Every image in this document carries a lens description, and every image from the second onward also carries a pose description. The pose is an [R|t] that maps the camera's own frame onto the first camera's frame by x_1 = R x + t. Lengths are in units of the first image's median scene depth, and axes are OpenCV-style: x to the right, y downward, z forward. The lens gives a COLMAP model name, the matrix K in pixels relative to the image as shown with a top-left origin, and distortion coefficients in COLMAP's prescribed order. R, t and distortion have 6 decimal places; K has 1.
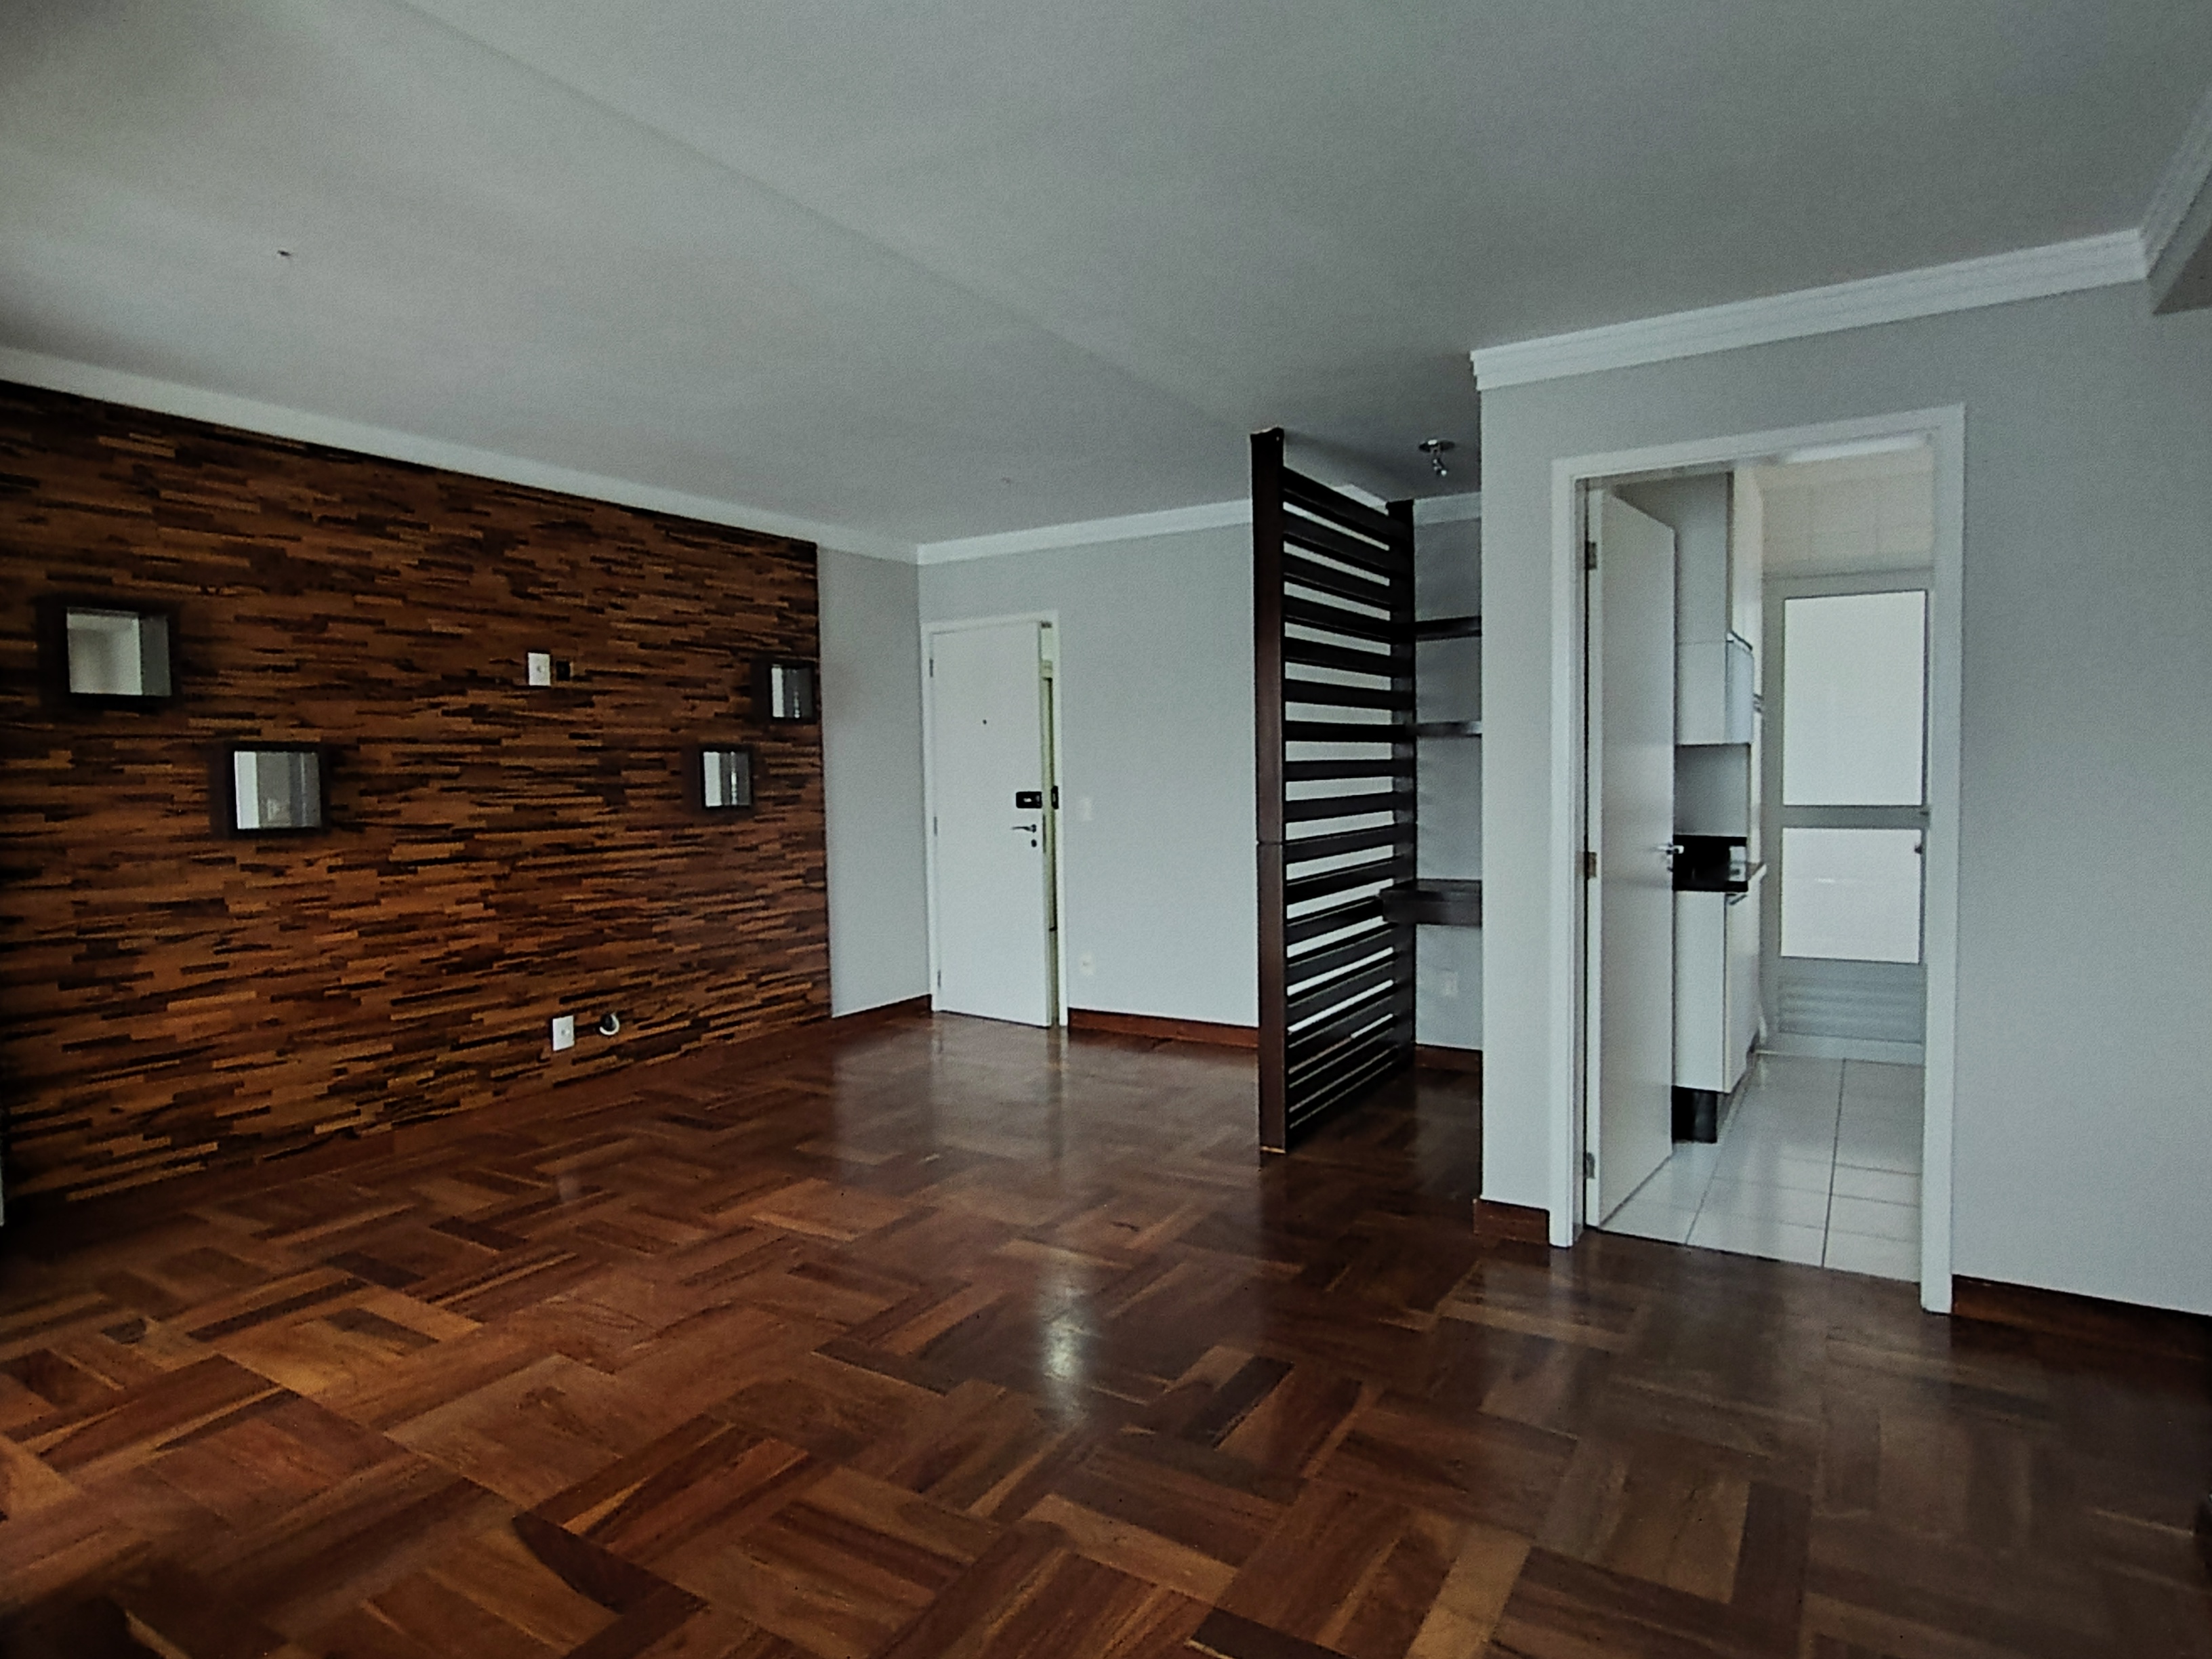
lens RADIAL K [[1233.5, 0, 1113.8], [0, 1233.5, 828.8], [0, 0, 1]] dist [-0.001377, -0.000270]
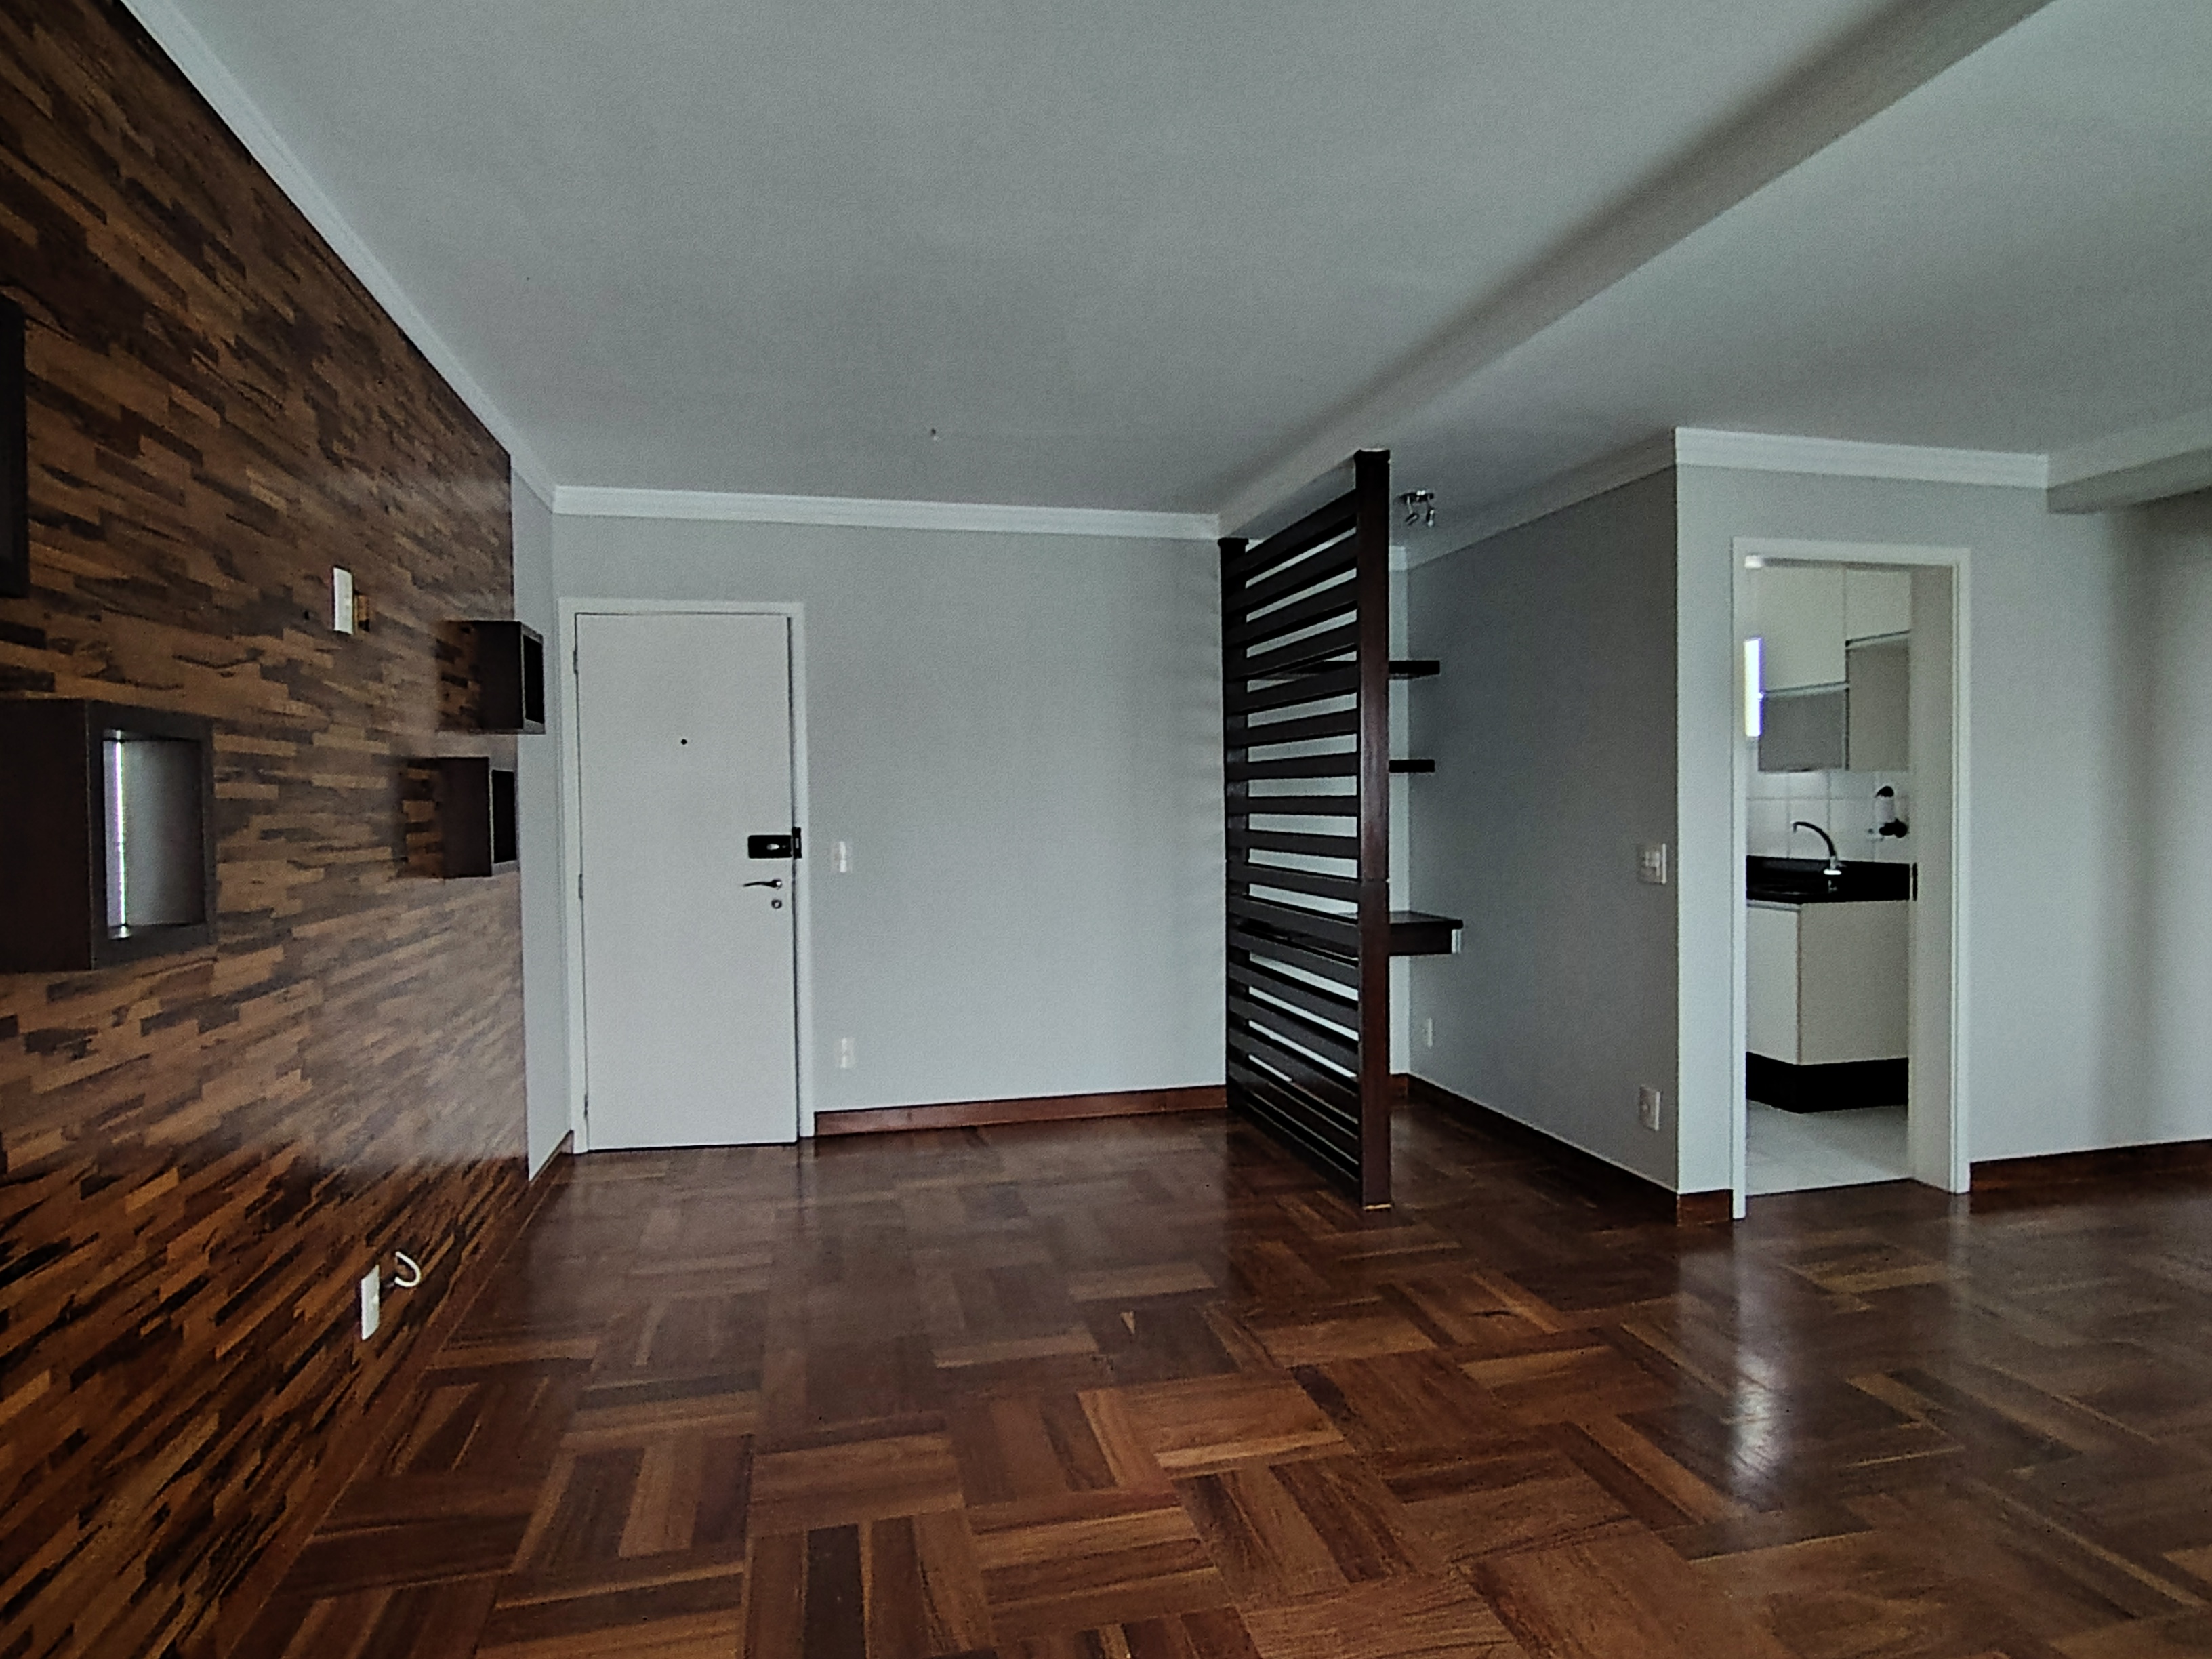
lens RADIAL K [[1233.5, 0, 1113.8], [0, 1233.5, 828.8], [0, 0, 1]] dist [-0.001377, -0.000270]
pose [[0.705312, -0.006697, 0.708865, -0.599287], [0.035003, 0.999065, -0.025389, -0.010003], [-0.708032, 0.042719, 0.704887, 0.409147]]
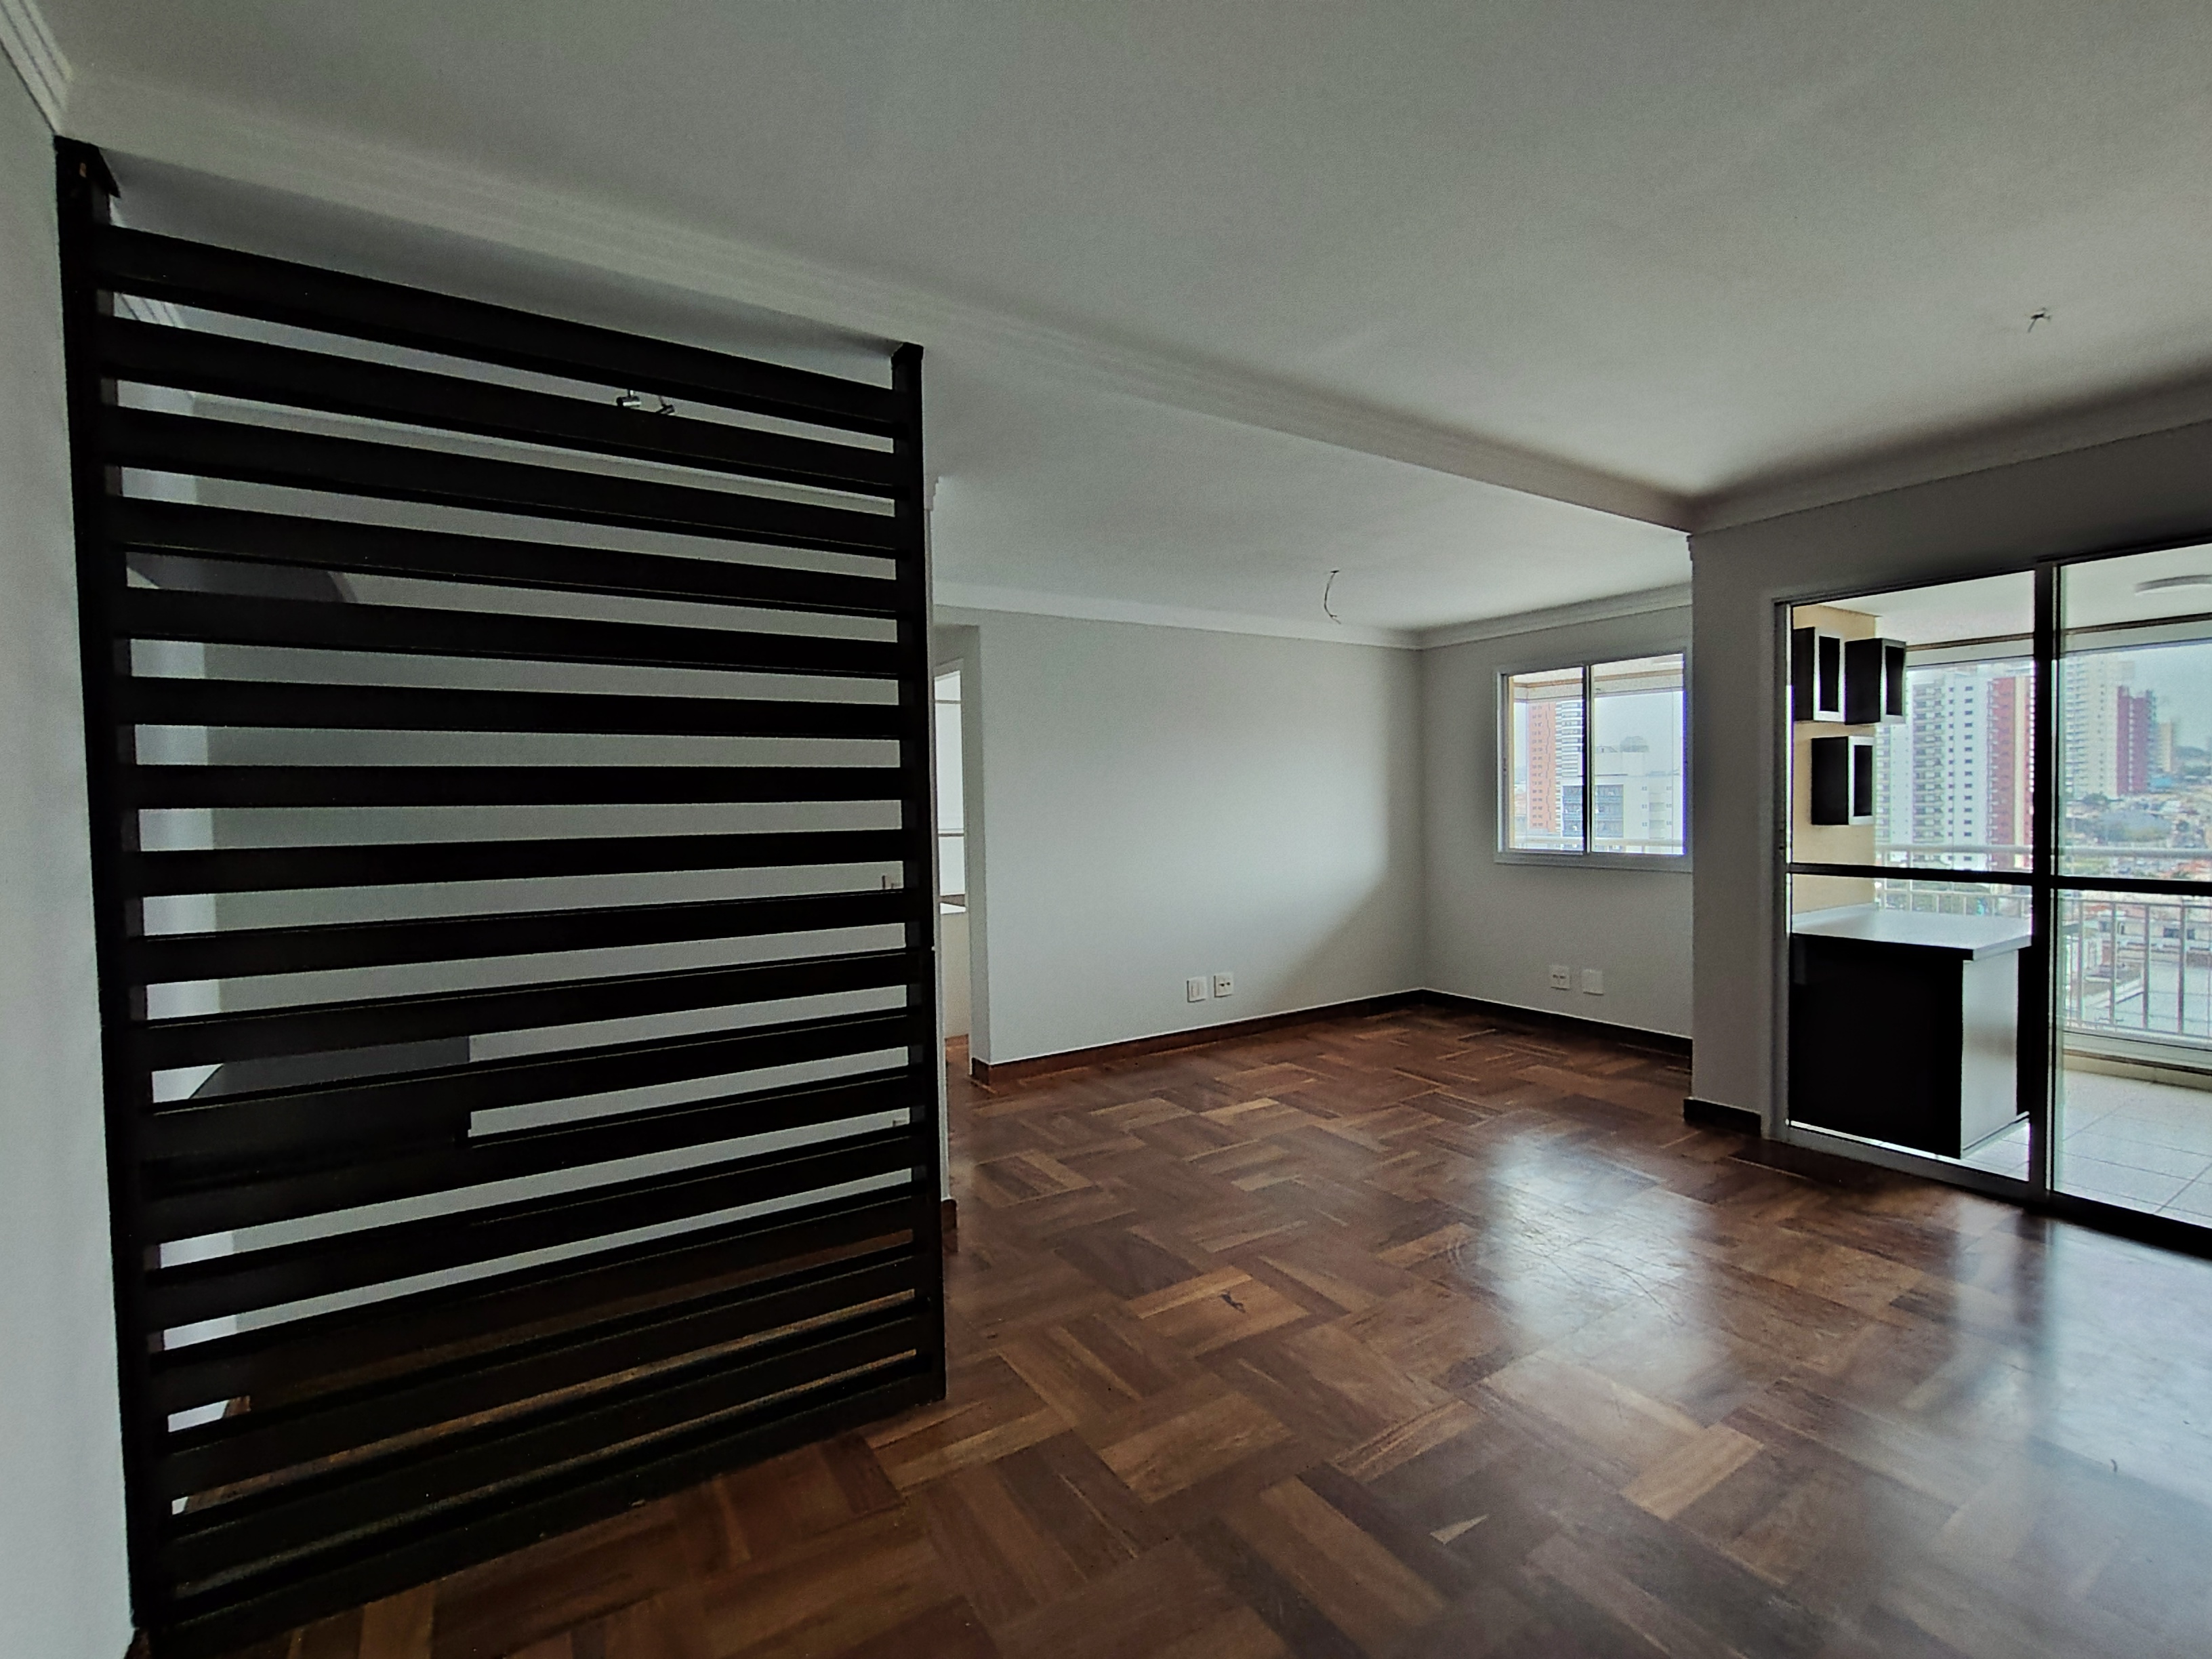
lens RADIAL K [[996.9, 0, 1106.0], [0, 996.9, 829.5], [0, 0, 1]] dist [0.014677, 0.000123]
pose [[-0.898576, 0.021723, 0.438280, -0.186157], [0.055585, 0.996363, 0.064578, -0.074445], [-0.435284, 0.082390, -0.896516, 1.267641]]
